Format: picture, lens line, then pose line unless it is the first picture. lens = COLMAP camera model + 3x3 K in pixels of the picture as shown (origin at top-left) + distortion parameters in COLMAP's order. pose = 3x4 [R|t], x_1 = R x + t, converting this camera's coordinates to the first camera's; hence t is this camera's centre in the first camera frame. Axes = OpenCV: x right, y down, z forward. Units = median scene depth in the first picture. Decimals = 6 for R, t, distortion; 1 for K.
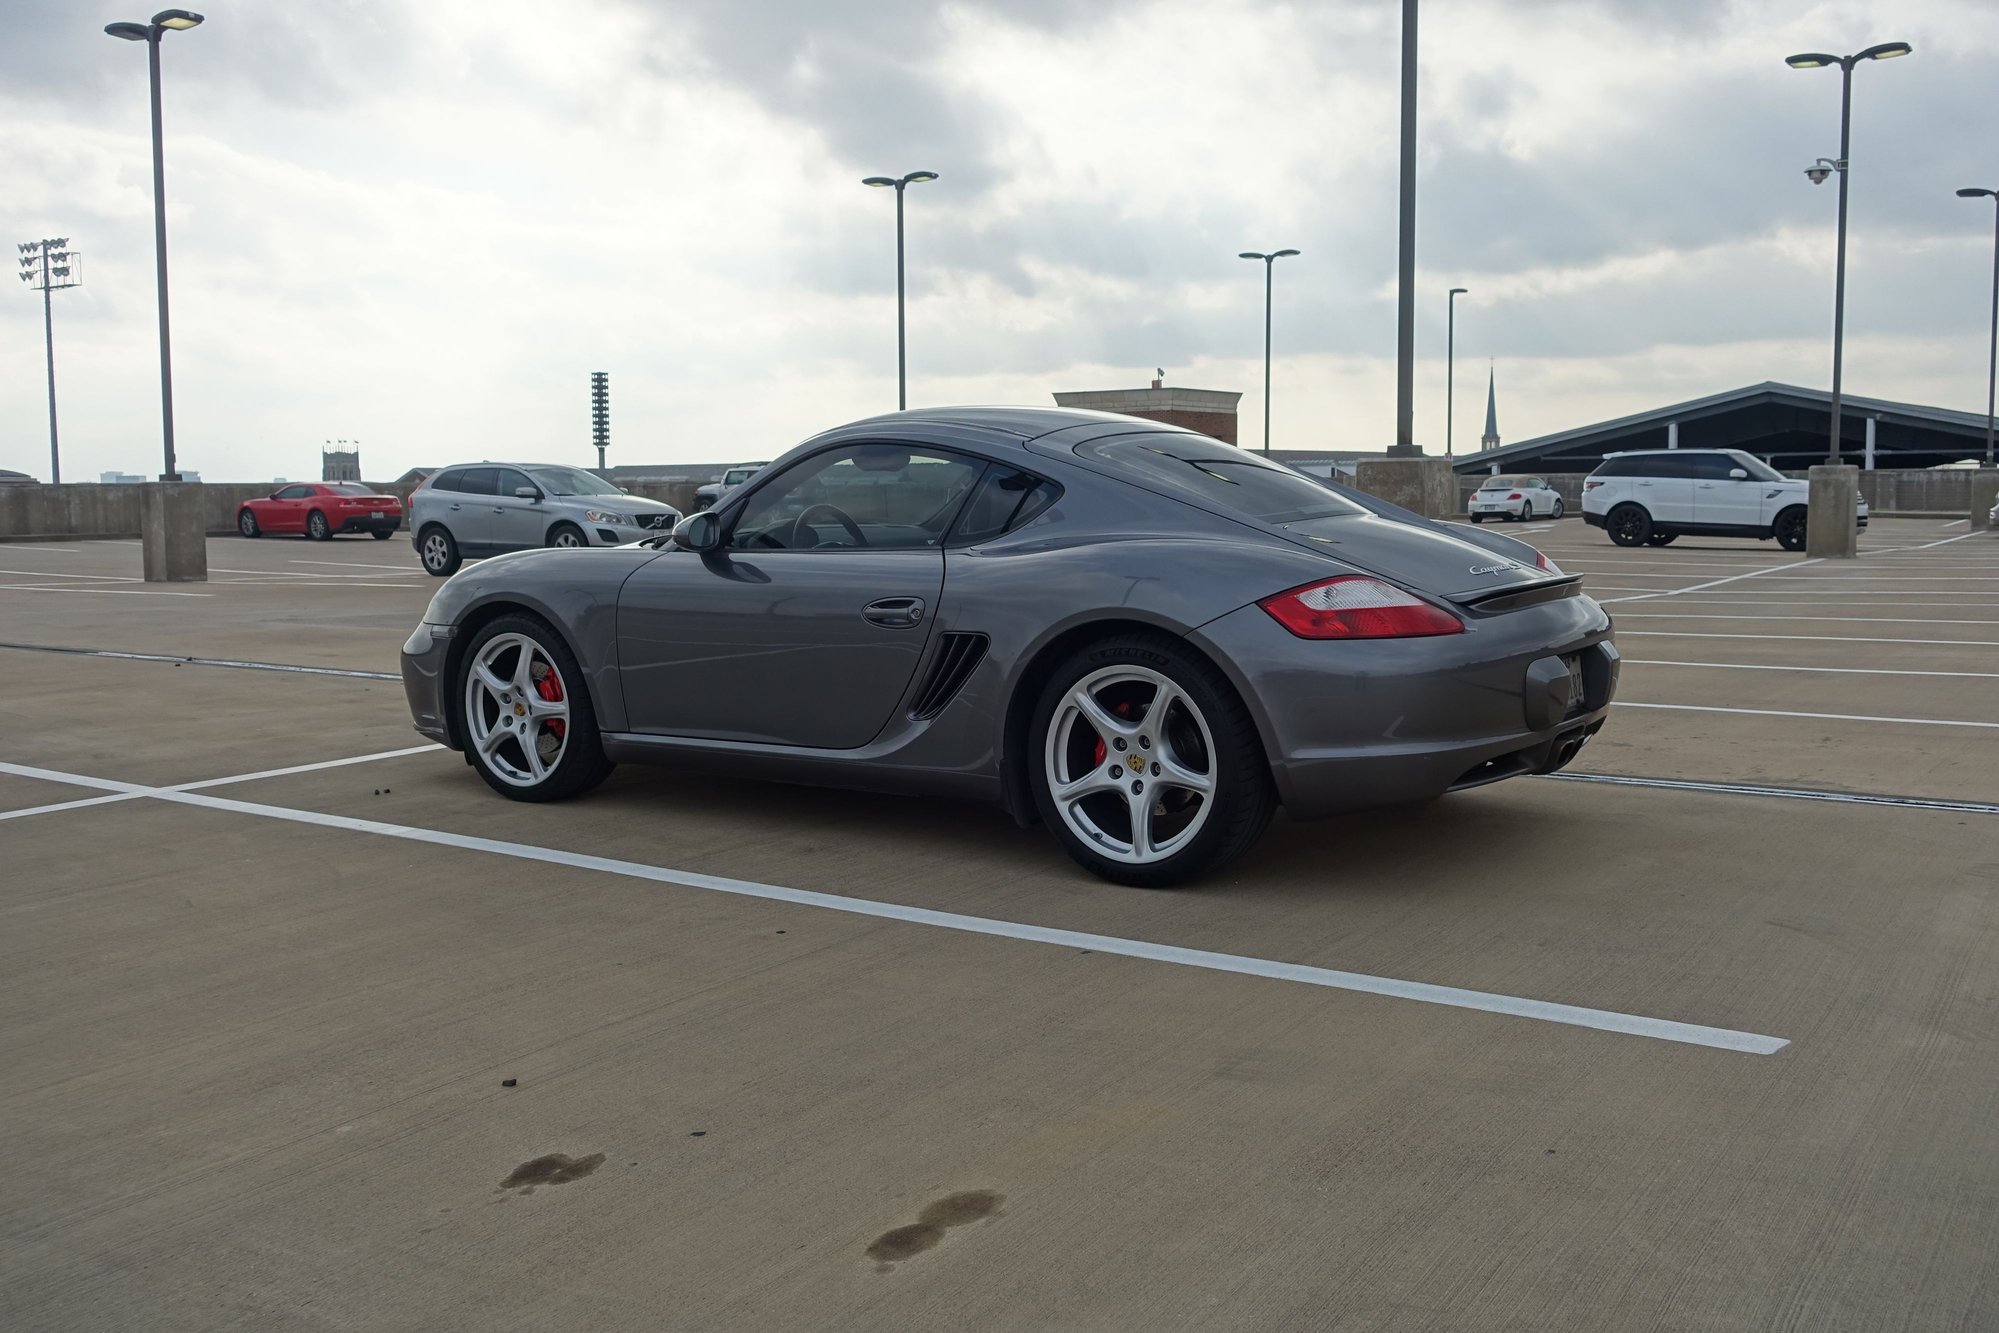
lens RADIAL K [[1857.9, 0, 1023.7], [0, 1857.9, 659.2], [0, 0, 1]] dist [-0.012286, -0.012333]
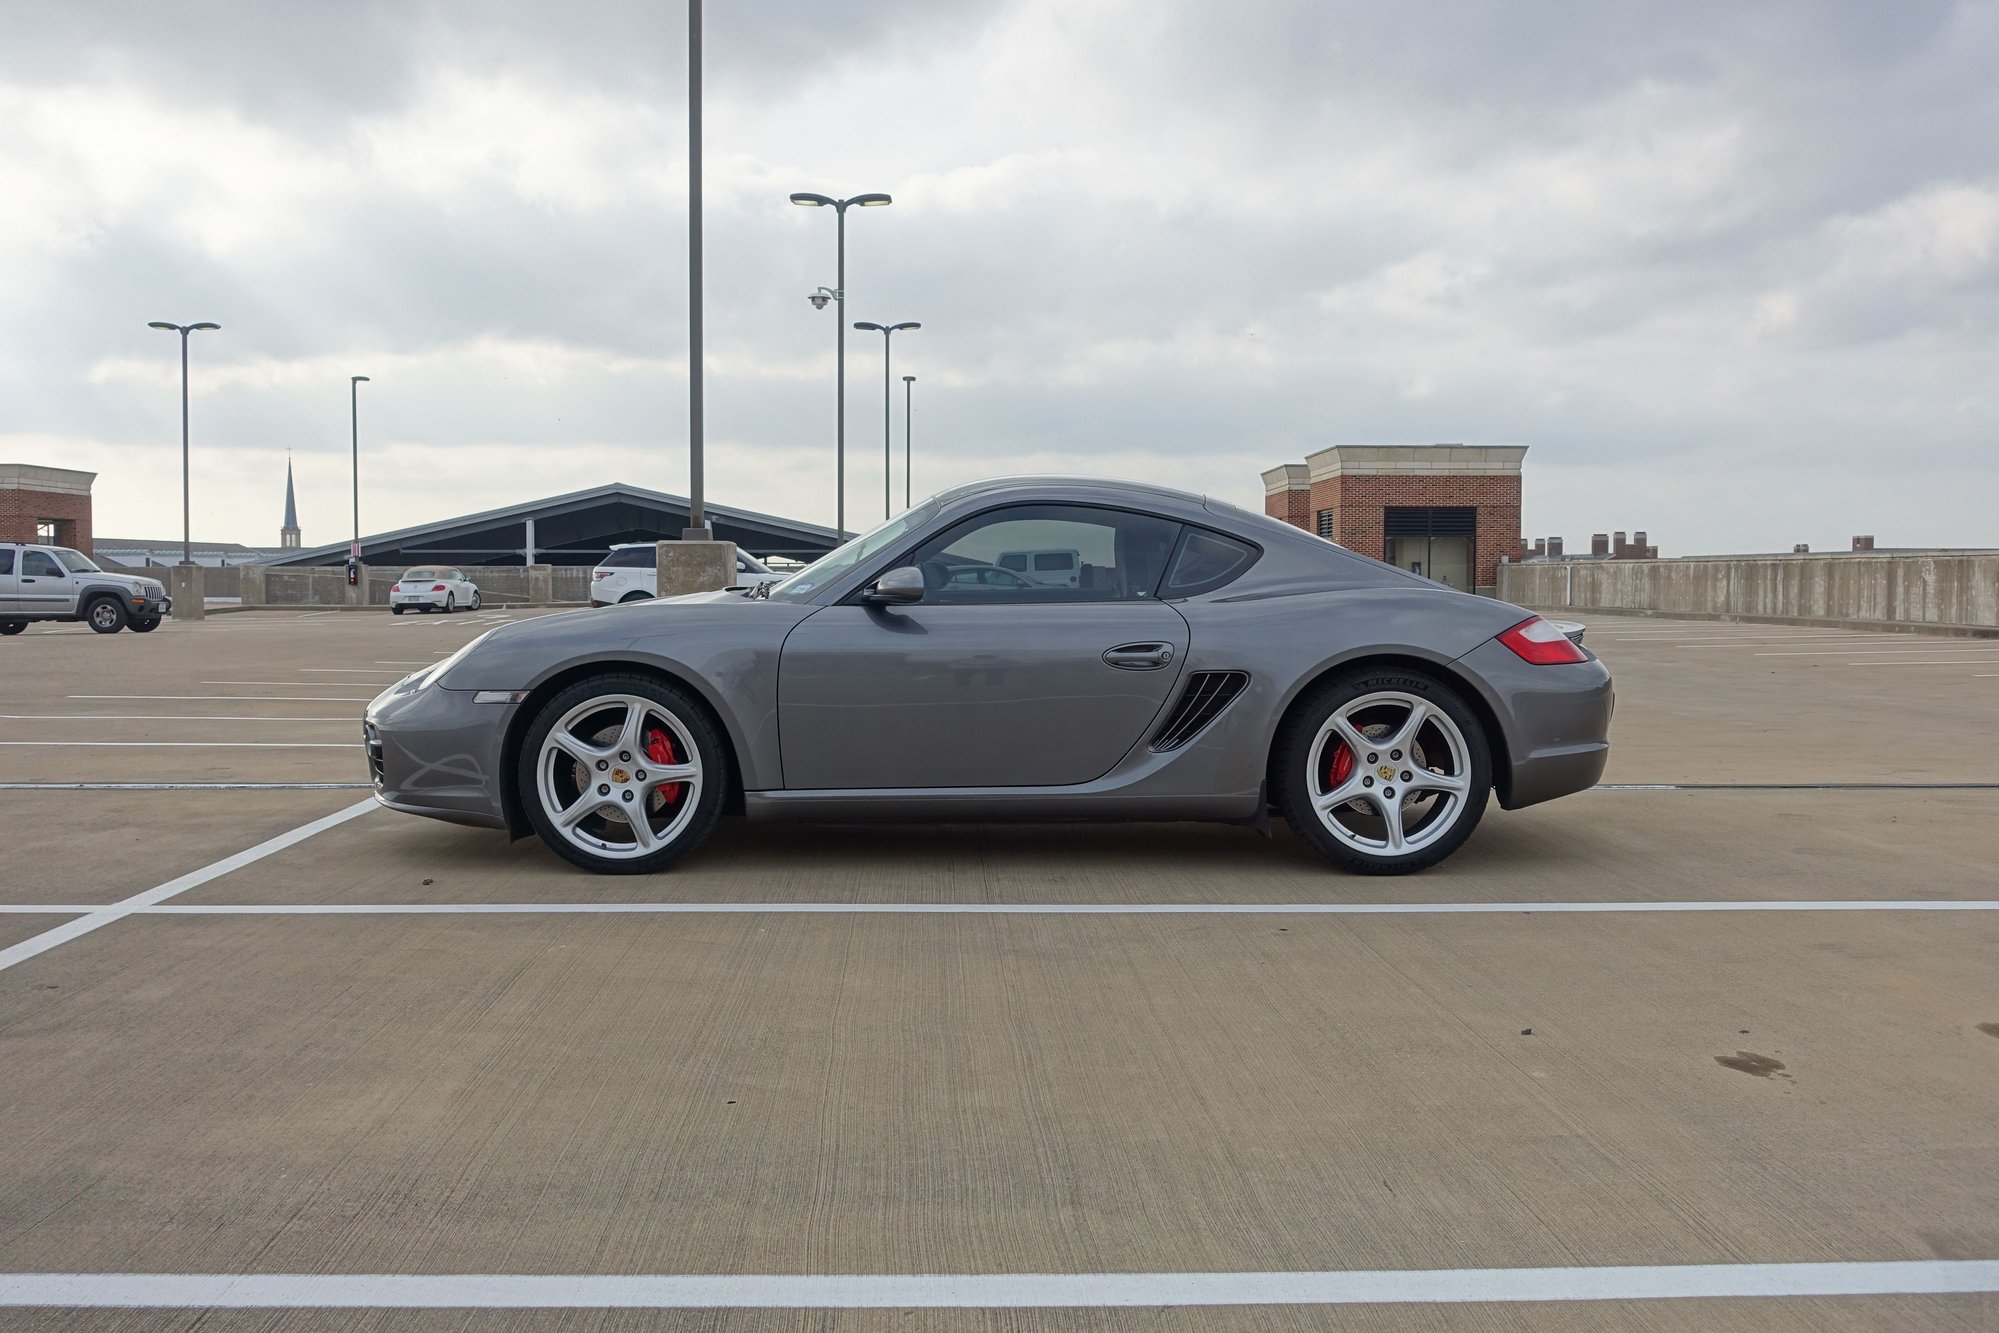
lens RADIAL K [[1857.9, 0, 1023.7], [0, 1857.9, 659.2], [0, 0, 1]] dist [-0.012286, -0.012333]
pose [[0.808889, -0.016251, 0.587736, -0.645951], [0.046302, 0.998274, -0.036123, 0.011240], [-0.586135, 0.056433, 0.808246, 0.120157]]
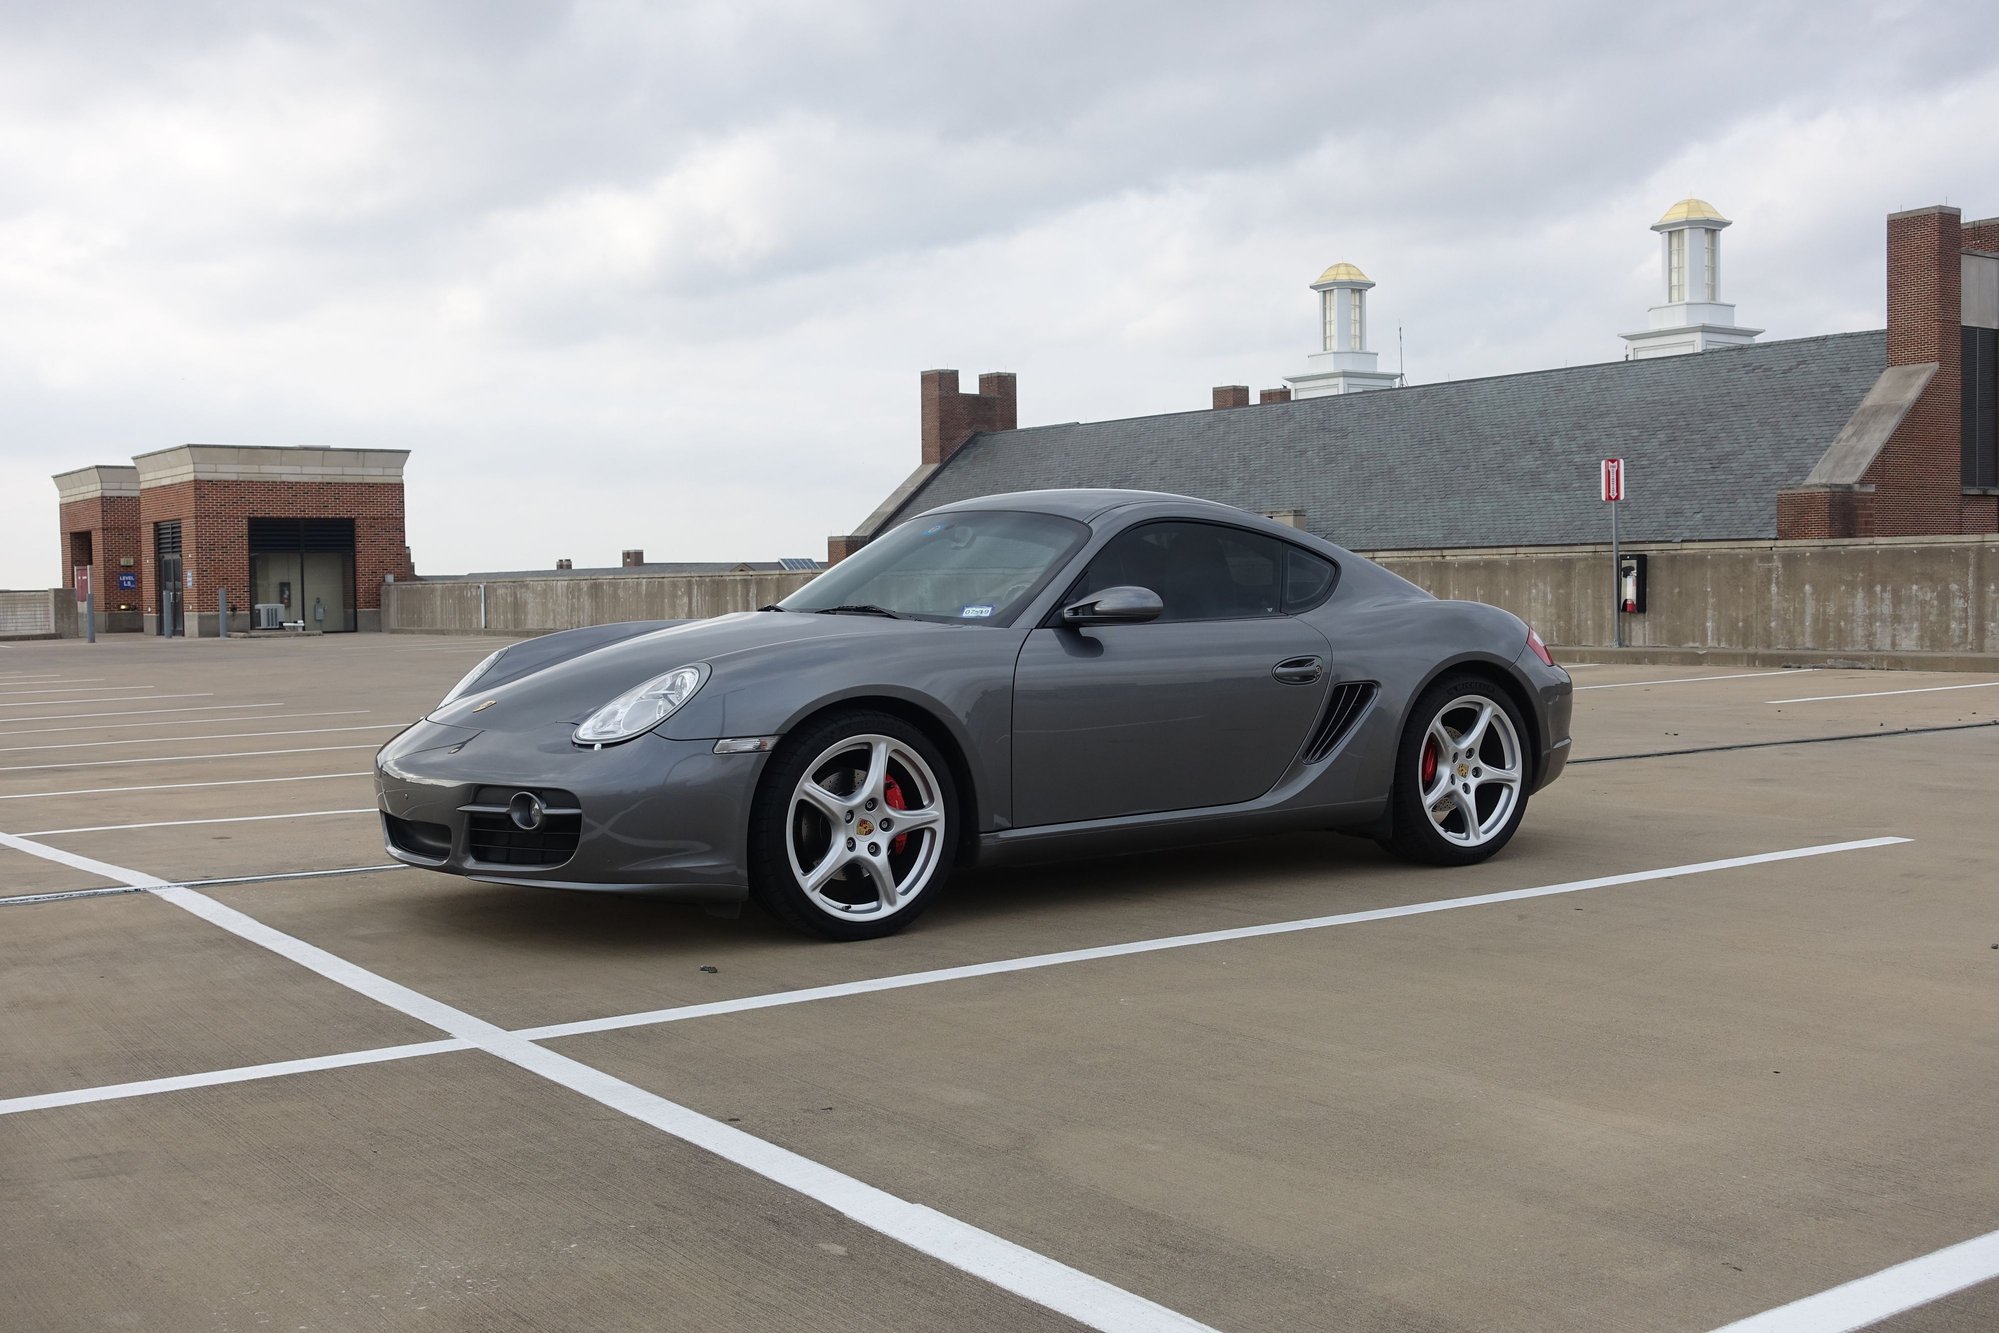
lens RADIAL K [[2107.7, 0, 999.5], [0, 2107.7, 666.5], [0, 0, 1]] dist [-0.007784, 0.002233]
pose [[0.336859, -0.030718, 0.941054, -1.111324], [0.098944, 0.995089, -0.002936, -0.034662], [-0.936342, 0.094100, 0.338244, 0.611889]]
